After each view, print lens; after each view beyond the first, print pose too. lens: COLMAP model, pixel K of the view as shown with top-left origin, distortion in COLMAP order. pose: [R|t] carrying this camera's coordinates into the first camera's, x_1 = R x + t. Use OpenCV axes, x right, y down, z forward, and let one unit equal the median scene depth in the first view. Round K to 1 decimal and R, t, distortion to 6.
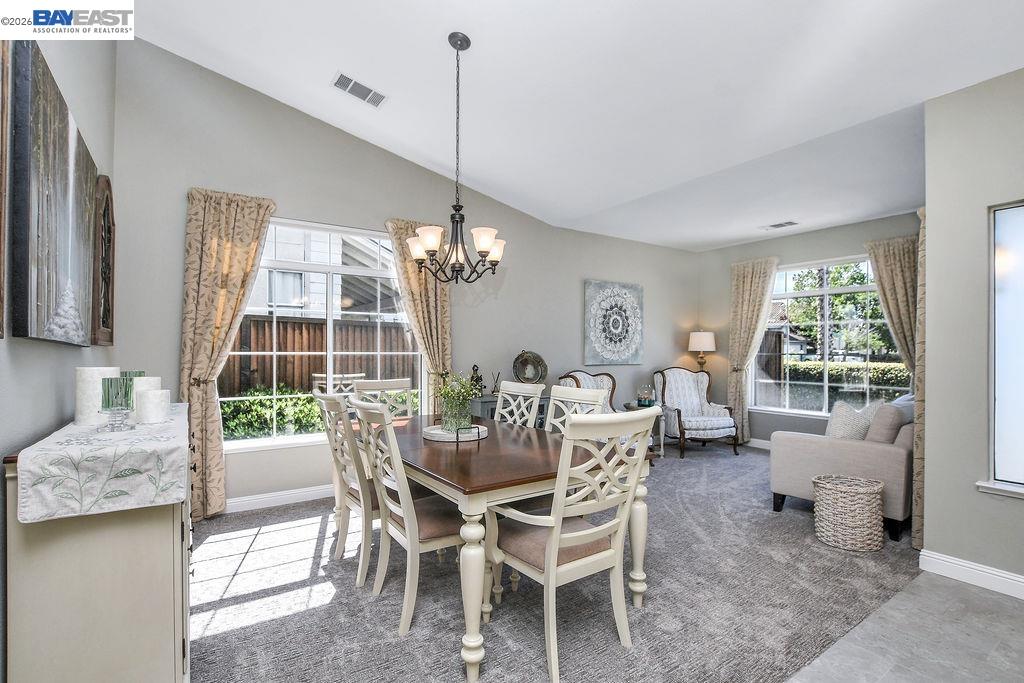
lens RADIAL K [[489.7, 0, 504.2], [0, 489.7, 348.7], [0, 0, 1]] dist [-0.023728, 0.000739]
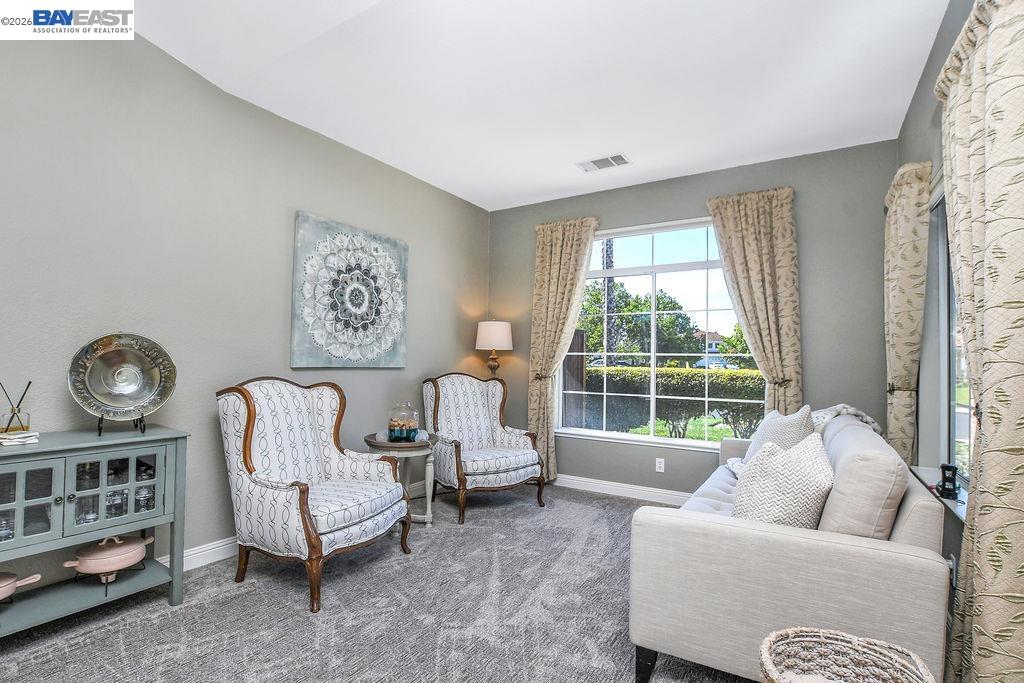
lens RADIAL K [[489.7, 0, 504.2], [0, 489.7, 348.7], [0, 0, 1]] dist [-0.023728, 0.000739]
pose [[0.919545, 0.021066, 0.392421, 0.164507], [-0.013954, 0.999683, -0.020968, 0.019728], [-0.392738, 0.013805, 0.919547, 0.401821]]
